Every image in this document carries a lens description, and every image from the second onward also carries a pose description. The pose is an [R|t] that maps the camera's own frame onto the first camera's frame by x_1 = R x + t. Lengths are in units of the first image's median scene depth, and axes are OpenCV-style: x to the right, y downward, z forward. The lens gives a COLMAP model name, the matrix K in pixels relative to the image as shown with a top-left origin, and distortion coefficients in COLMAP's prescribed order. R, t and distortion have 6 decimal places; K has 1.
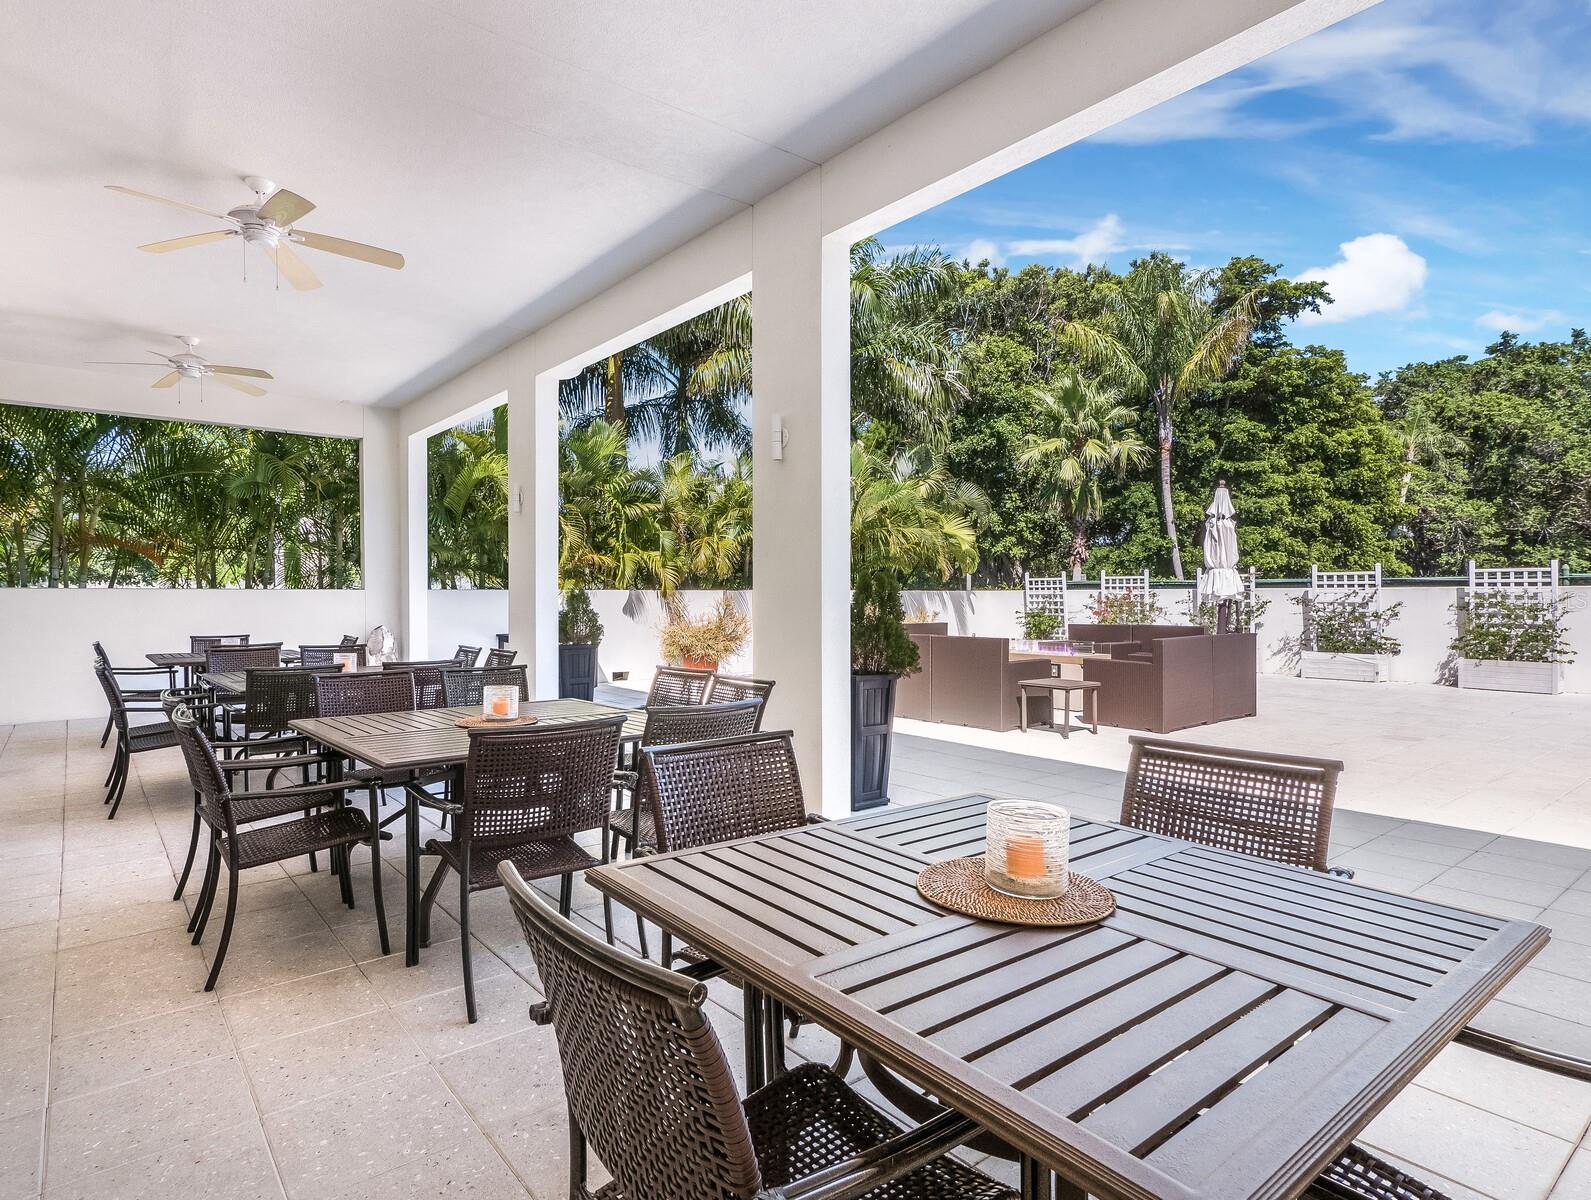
lens RADIAL K [[853.3, 0, 783.8], [0, 853.3, 601.0], [0, 0, 1]] dist [0.003599, 0.001020]
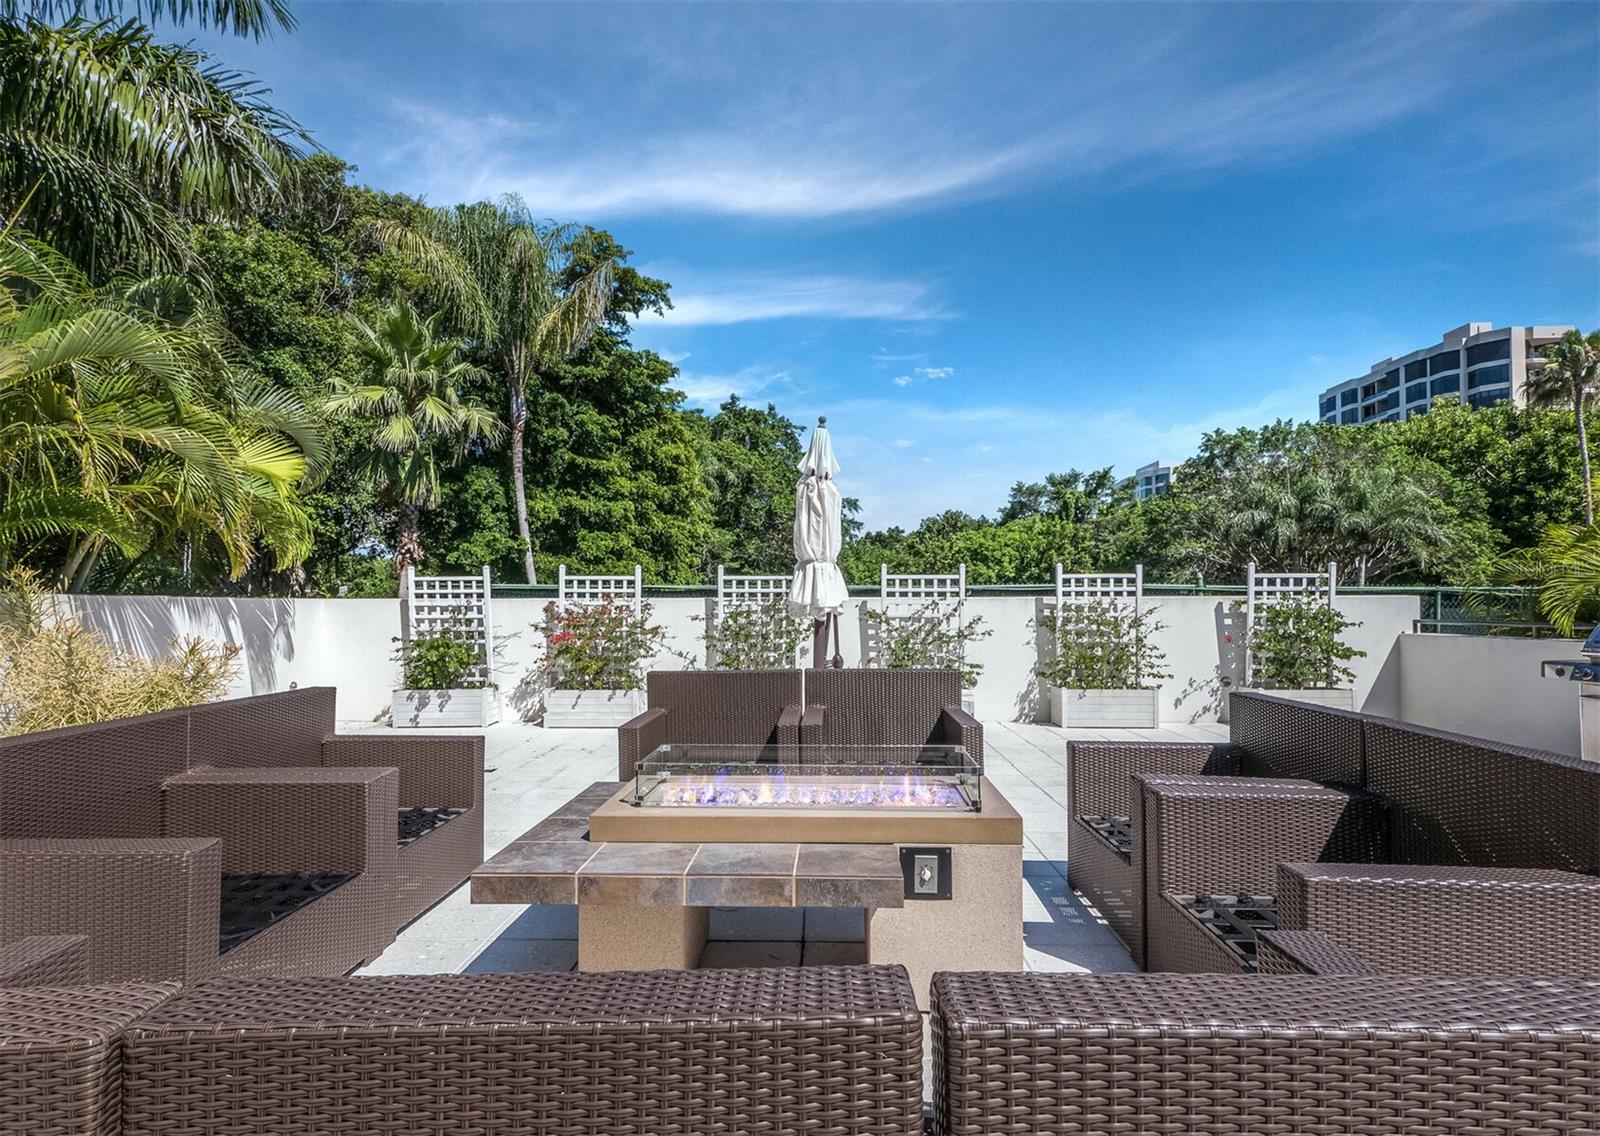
lens RADIAL K [[807.6, 0, 791.9], [0, 807.6, 598.9], [0, 0, 1]] dist [-0.005923, -0.000082]
pose [[0.646461, 0.010428, 0.762876, 0.032448], [0.005225, 0.999823, -0.018095, -0.001038], [-0.762929, 0.015683, 0.646292, 0.308487]]
